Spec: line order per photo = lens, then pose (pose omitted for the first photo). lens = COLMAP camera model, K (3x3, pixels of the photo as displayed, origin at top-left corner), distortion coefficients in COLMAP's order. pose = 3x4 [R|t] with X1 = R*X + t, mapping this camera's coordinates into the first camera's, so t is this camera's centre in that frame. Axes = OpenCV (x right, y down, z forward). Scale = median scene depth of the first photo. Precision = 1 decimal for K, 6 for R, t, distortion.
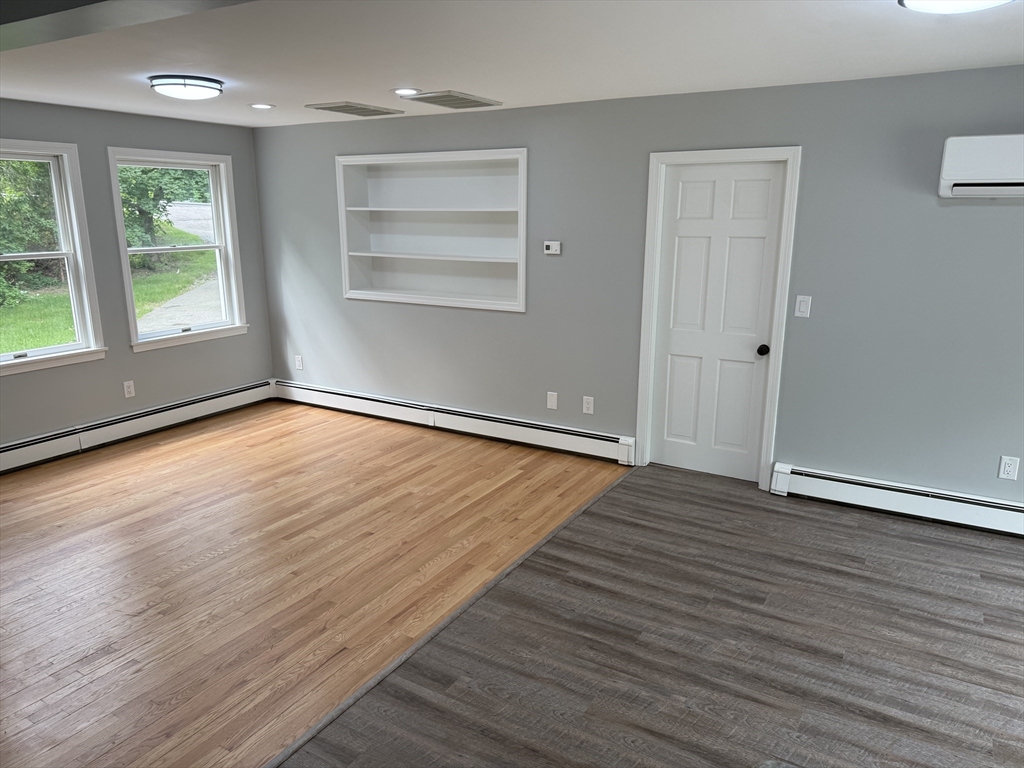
lens RADIAL K [[705.1, 0, 512.0], [0, 705.1, 384.0], [0, 0, 1]] dist [0.128854, -0.168334]
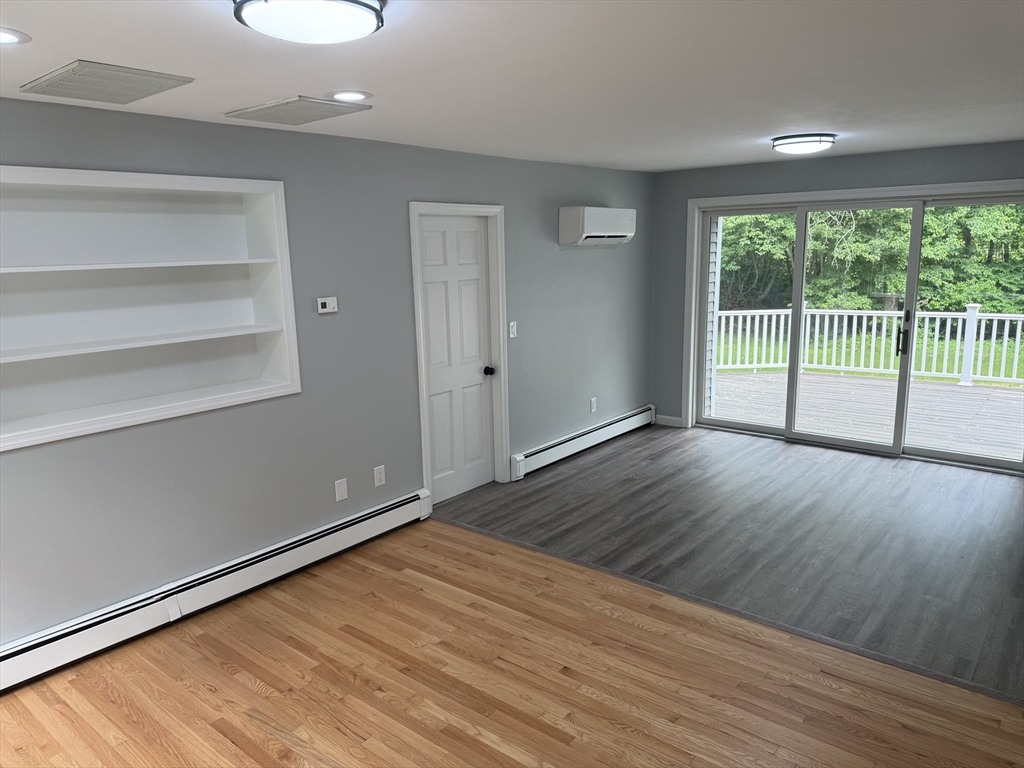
lens RADIAL K [[705.1, 0, 512.0], [0, 705.1, 384.0], [0, 0, 1]] dist [0.128854, -0.168334]
pose [[0.166653, -0.195599, 0.966420, -0.838119], [0.254616, 0.955422, 0.149466, -0.203990], [-0.952574, 0.221157, 0.209026, 0.759177]]
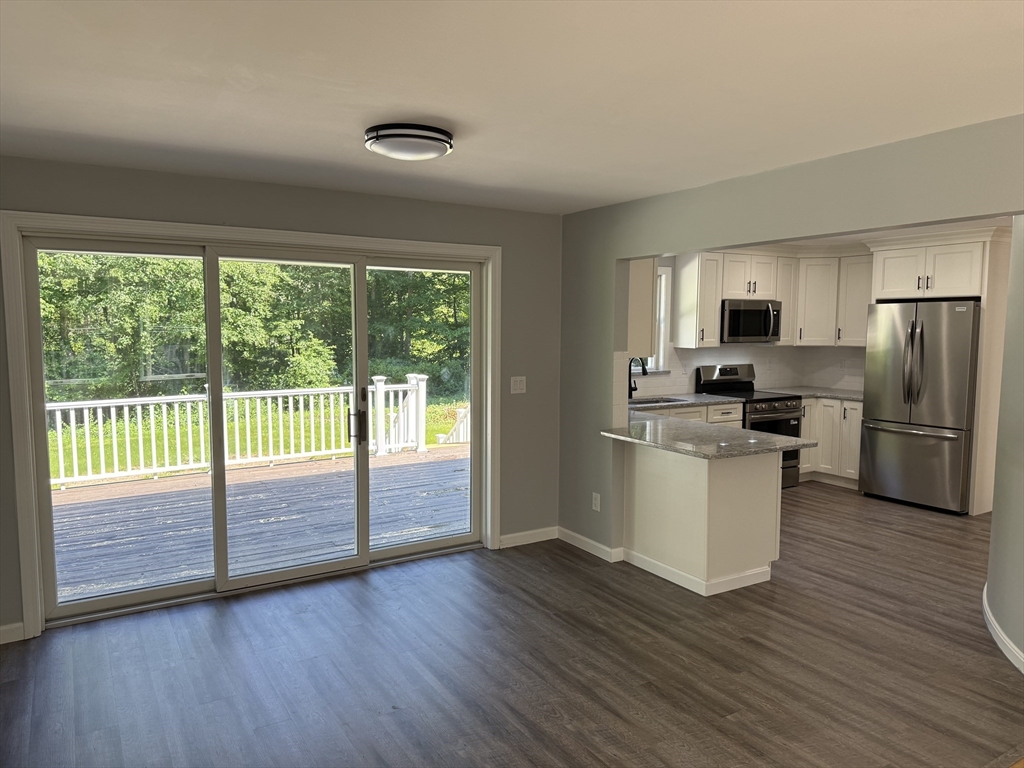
lens RADIAL K [[700.7, 0, 512.0], [0, 700.7, 384.0], [0, 0, 1]] dist [0.001497, 0.001023]
pose [[-0.875280, -0.049119, 0.481116, -0.113218], [0.111556, 0.947495, 0.299682, -0.248067], [-0.470575, 0.315977, -0.823843, 1.086779]]
